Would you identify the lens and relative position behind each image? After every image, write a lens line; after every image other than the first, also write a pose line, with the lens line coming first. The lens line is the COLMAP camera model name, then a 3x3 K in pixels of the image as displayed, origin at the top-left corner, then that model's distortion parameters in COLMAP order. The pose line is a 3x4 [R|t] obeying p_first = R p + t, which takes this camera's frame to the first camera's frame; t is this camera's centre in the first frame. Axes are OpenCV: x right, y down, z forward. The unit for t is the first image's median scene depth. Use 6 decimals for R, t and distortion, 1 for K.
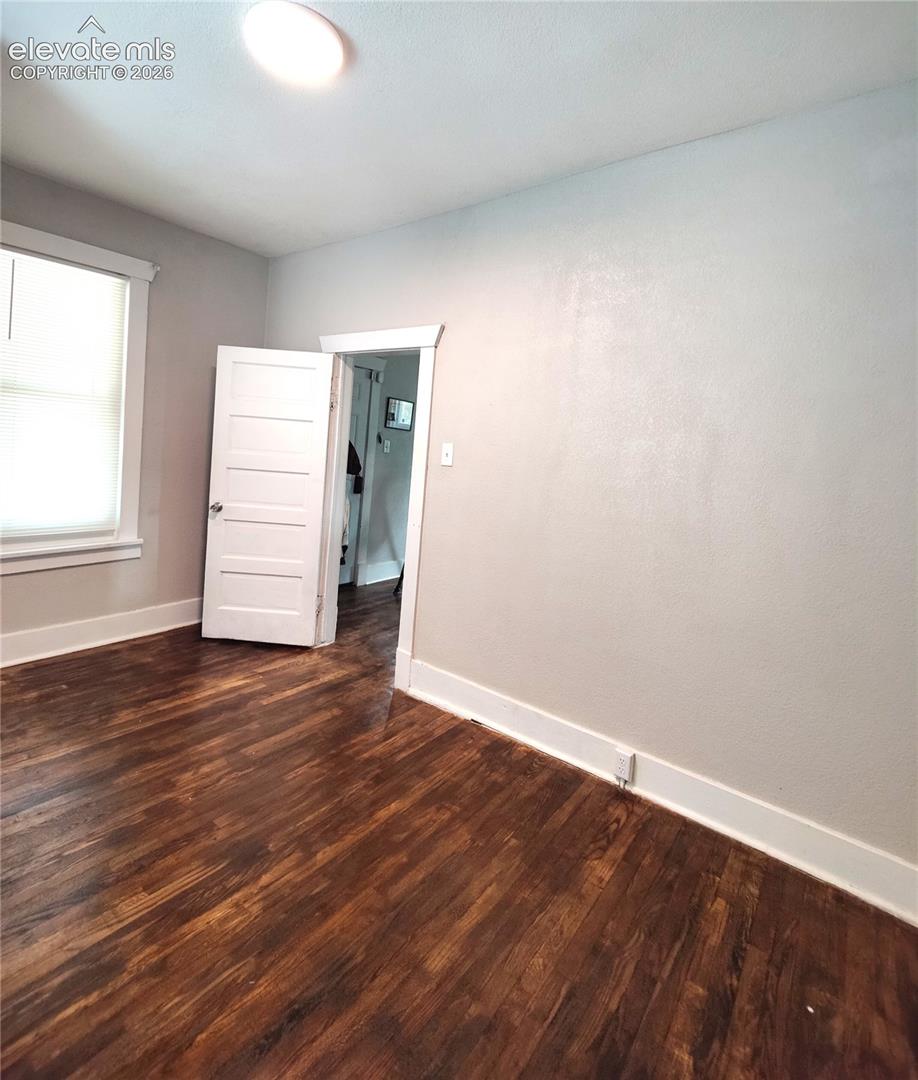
lens RADIAL K [[529.8, 0, 459.5], [0, 529.8, 539.2], [0, 0, 1]] dist [0.000272, 0.000630]
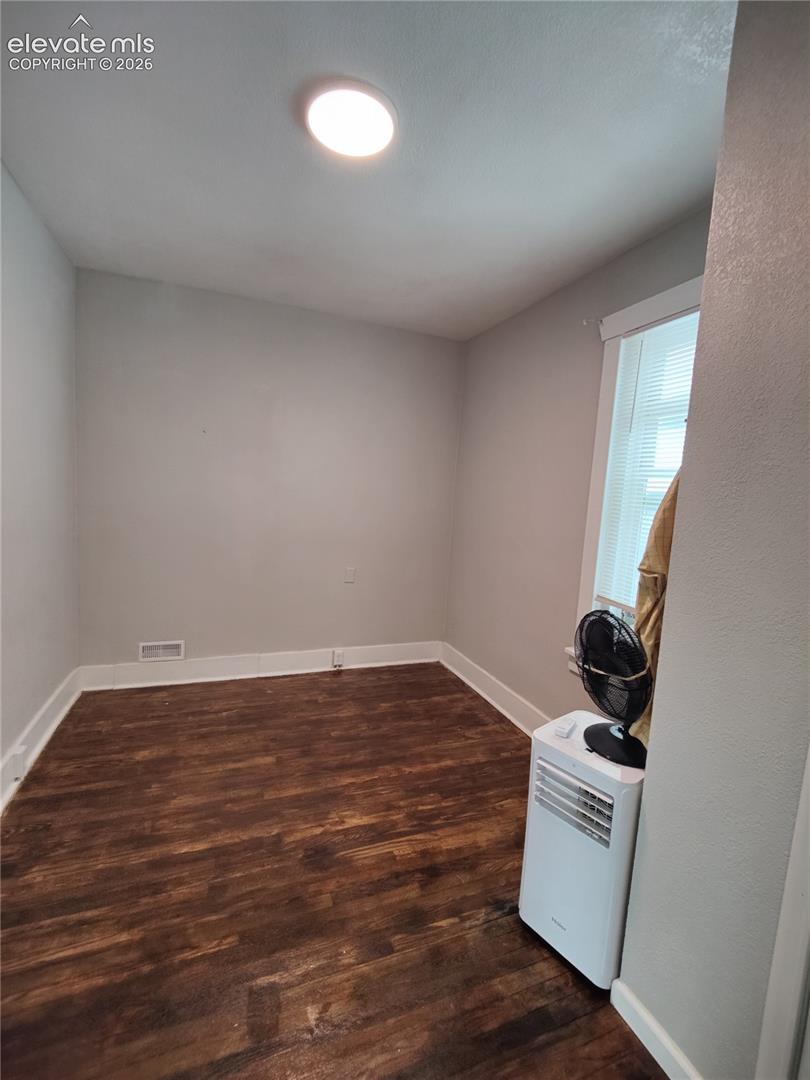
lens RADIAL K [[488.2, 0, 405.9], [0, 488.2, 541.5], [0, 0, 1]] dist [-0.000771, -0.000126]
pose [[-0.854373, -0.172058, 0.490350, -1.029041], [-0.027160, 0.957092, 0.288510, -0.417788], [-0.518950, 0.233177, -0.822386, 1.720896]]
